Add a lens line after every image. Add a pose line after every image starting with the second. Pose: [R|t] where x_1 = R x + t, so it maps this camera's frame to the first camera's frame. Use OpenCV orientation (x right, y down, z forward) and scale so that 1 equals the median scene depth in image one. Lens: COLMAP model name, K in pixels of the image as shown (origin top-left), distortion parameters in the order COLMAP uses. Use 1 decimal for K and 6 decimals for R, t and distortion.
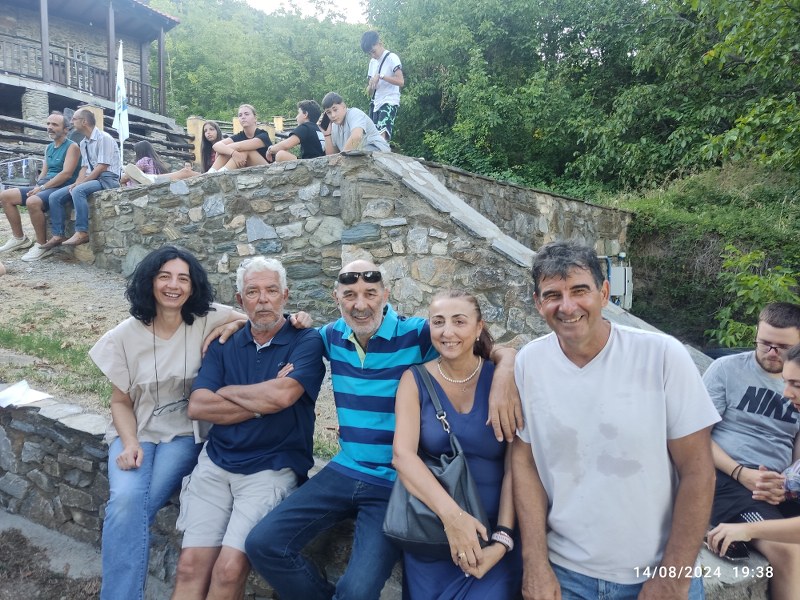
lens RADIAL K [[599.4, 0, 386.1], [0, 599.4, 319.3], [0, 0, 1]] dist [0.065947, -0.081153]
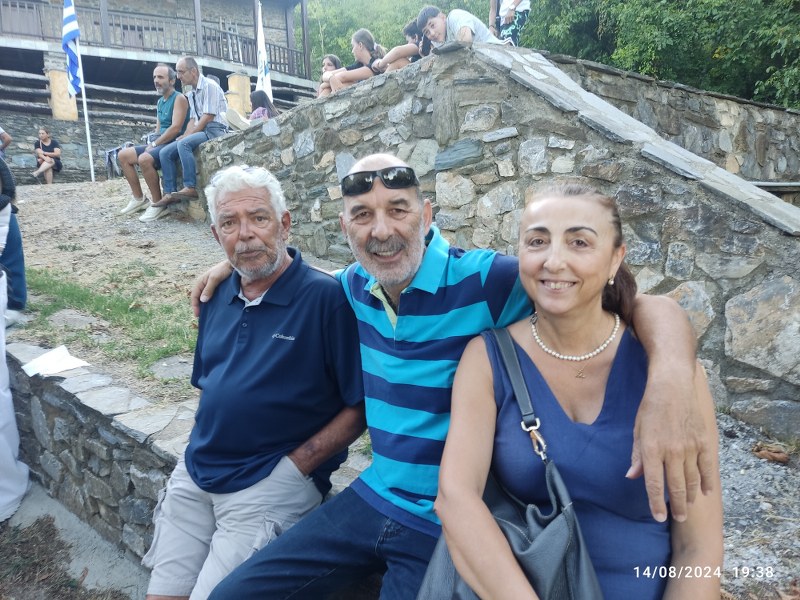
lens RADIAL K [[599.4, 0, 385.9], [0, 599.4, 310.7], [0, 0, 1]] dist [0.065947, -0.081153]
pose [[0.967927, -0.008435, -0.251091, 0.054873], [0.021844, 0.998477, 0.050663, 0.012334], [0.250281, -0.054523, 0.966637, 0.211282]]
